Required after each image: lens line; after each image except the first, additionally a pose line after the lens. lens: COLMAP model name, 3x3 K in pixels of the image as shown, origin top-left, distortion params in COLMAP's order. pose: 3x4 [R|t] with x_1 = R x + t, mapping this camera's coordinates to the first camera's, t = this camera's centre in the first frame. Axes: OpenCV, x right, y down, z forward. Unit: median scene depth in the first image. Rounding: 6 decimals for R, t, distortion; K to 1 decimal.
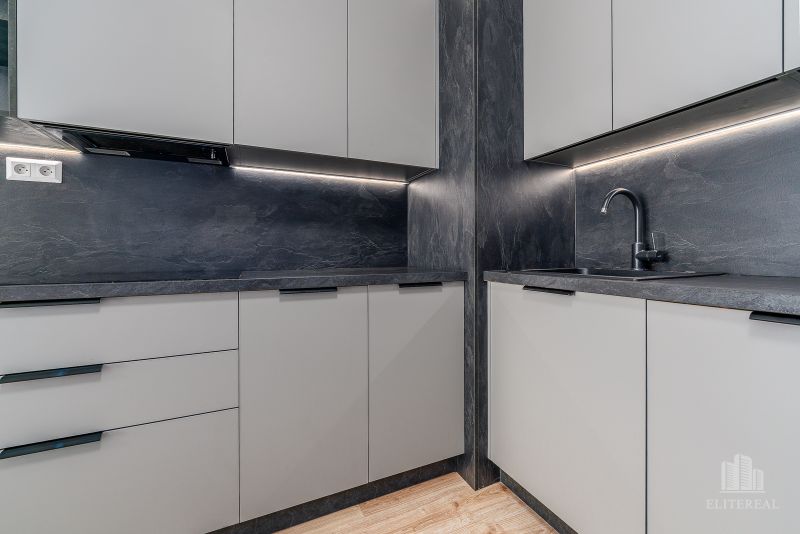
lens RADIAL K [[333.8, 0, 398.1], [0, 333.8, 256.7], [0, 0, 1]] dist [-0.000077, -0.000233]
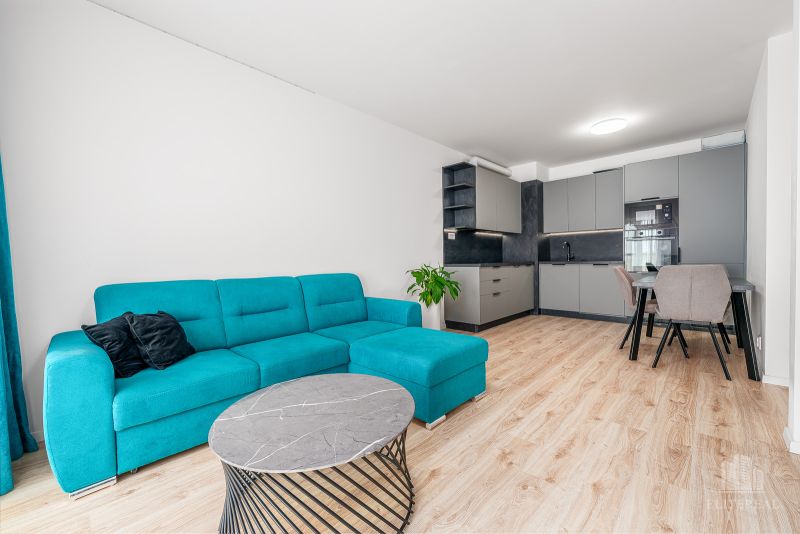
lens RADIAL K [[326.8, 0, 396.0], [0, 326.8, 263.2], [0, 0, 1]] dist [-0.001151, -0.000120]
pose [[0.931301, -0.014816, 0.363950, -2.598648], [0.013125, 0.999889, 0.007118, 0.012328], [-0.364015, -0.001852, 0.931391, -1.908531]]
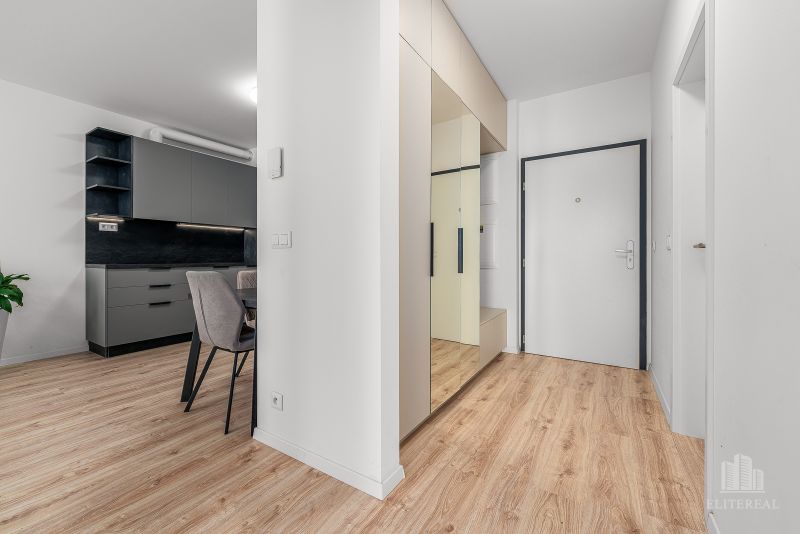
lens RADIAL K [[333.8, 0, 398.1], [0, 333.8, 256.7], [0, 0, 1]] dist [-0.000077, -0.000233]
pose [[0.842876, 0.004906, 0.538086, -0.461403], [0.000002, 0.999958, -0.009120, 0.018072], [-0.538108, 0.007688, 0.842841, -2.332674]]
